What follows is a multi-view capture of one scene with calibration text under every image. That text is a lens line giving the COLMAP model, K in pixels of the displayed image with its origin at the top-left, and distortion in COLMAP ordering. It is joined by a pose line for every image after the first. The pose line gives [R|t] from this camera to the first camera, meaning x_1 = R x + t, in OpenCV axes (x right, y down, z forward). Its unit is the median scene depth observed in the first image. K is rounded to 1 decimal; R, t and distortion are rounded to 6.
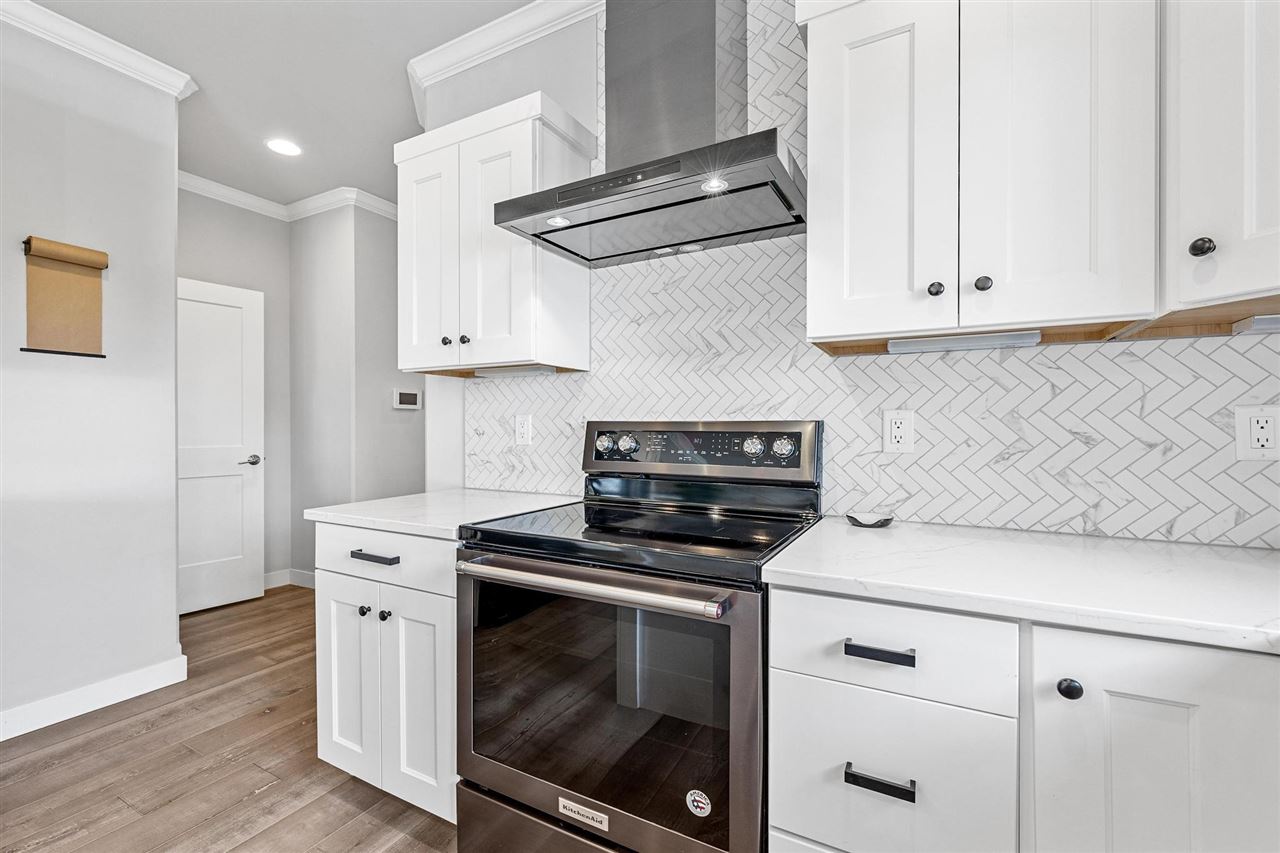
lens RADIAL K [[578.4, 0, 585.0], [0, 578.4, 430.2], [0, 0, 1]] dist [0.009677, -0.002258]
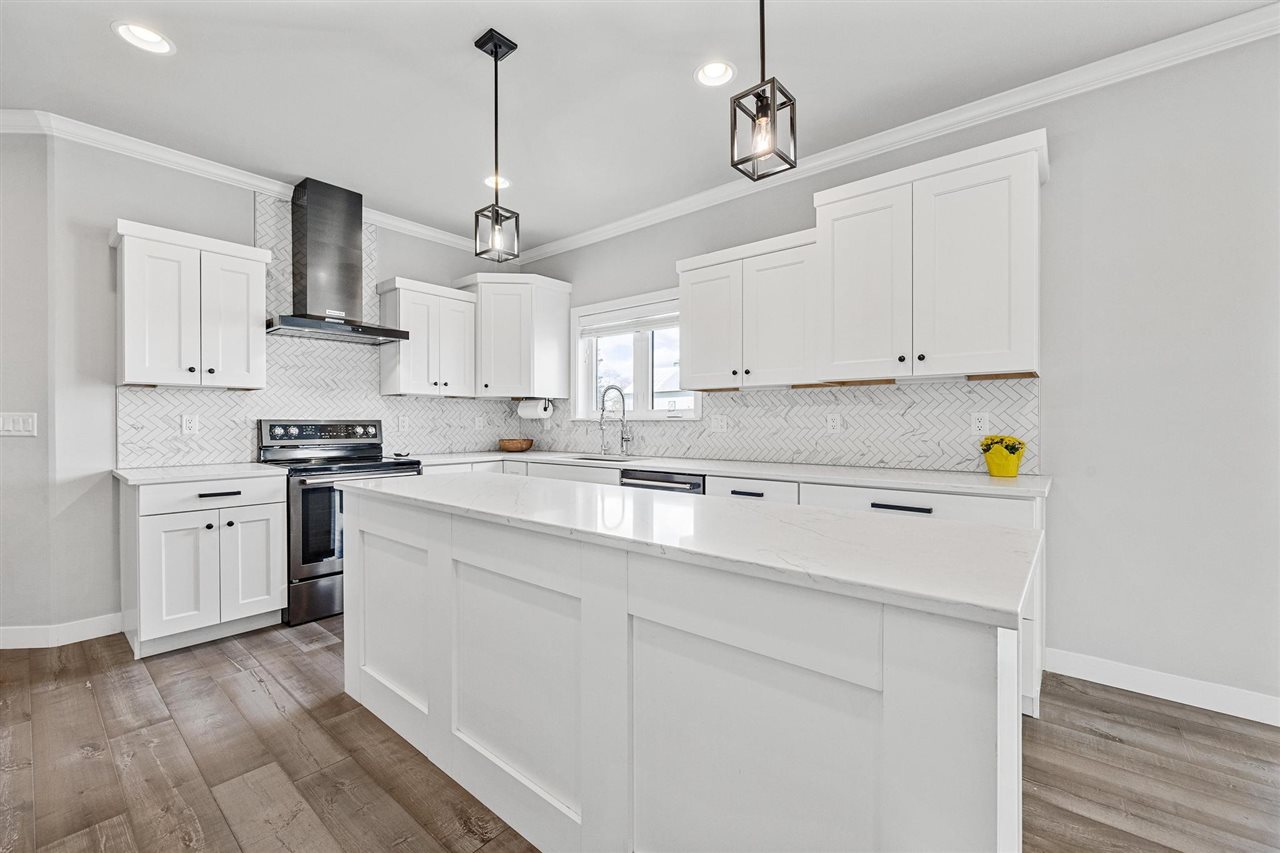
lens RADIAL K [[518.0, 0, 644.6], [0, 518.0, 423.9], [0, 0, 1]] dist [-0.003266, 0.000524]
pose [[0.155462, -0.005336, 0.987827, -1.743055], [0.004729, 0.999978, 0.004657, -0.004428], [-0.987831, 0.003947, 0.155484, -0.562277]]
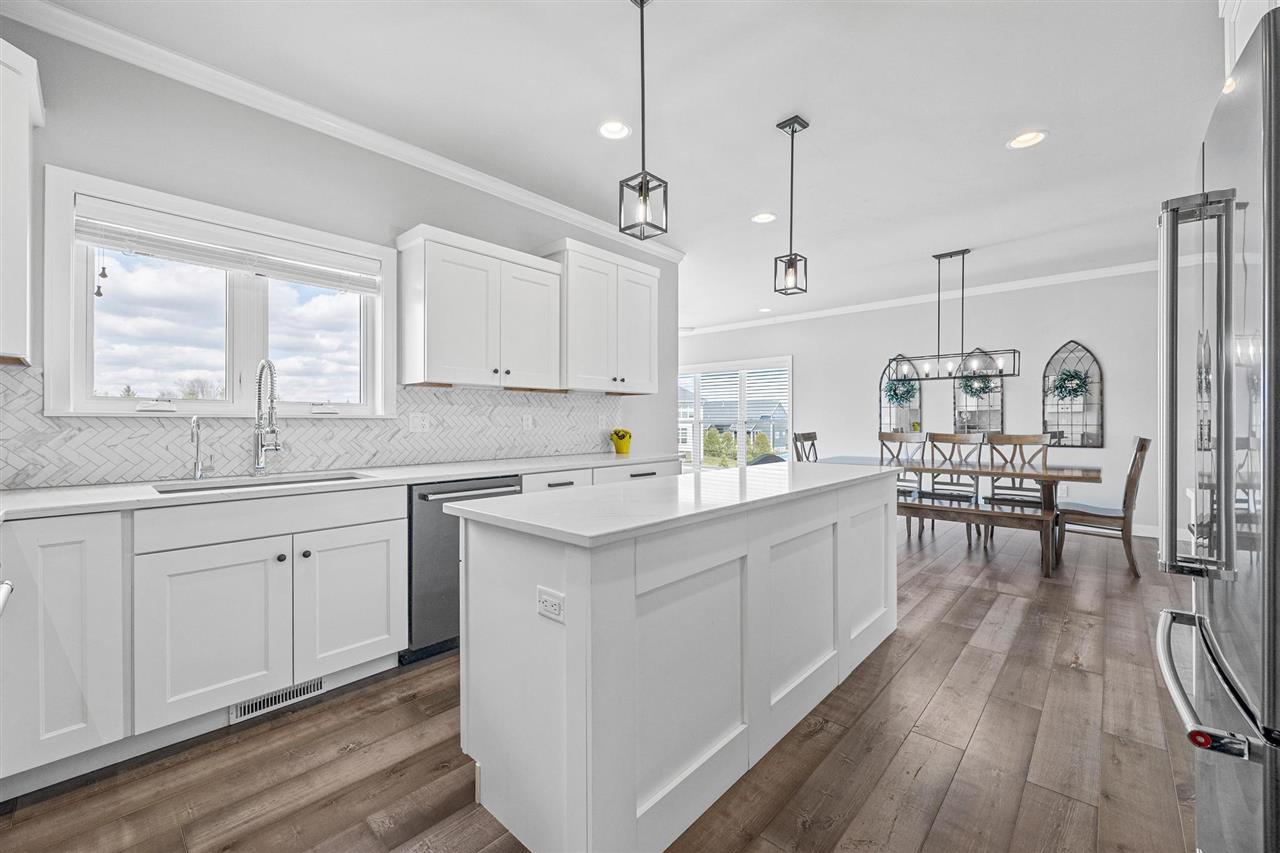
lens RADIAL K [[536.9, 0, 629.9], [0, 536.9, 421.6], [0, 0, 1]] dist [-0.003701, 0.000002]
pose [[-0.980228, -0.004388, 0.197821, -0.717724], [-0.003480, 0.999982, 0.004933, -0.009166], [-0.197839, 0.004147, -0.980226, 1.173824]]
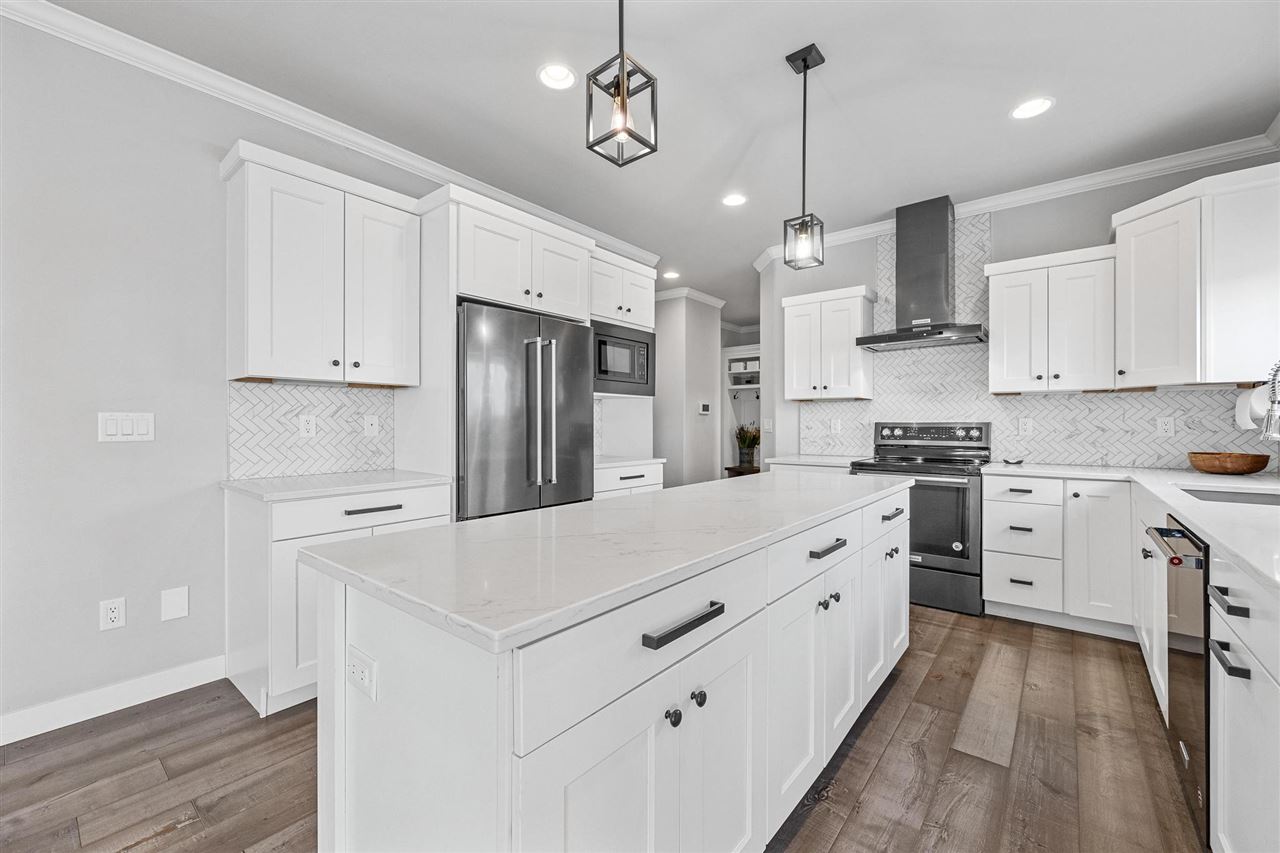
lens RADIAL K [[518.0, 0, 639.0], [0, 518.0, 426.8], [0, 0, 1]] dist [-0.003266, 0.000524]
pose [[0.989807, -0.001080, -0.142409, -0.752803], [0.001108, 0.999999, 0.000120, 0.000428], [0.142408, -0.000277, 0.989808, -1.372347]]
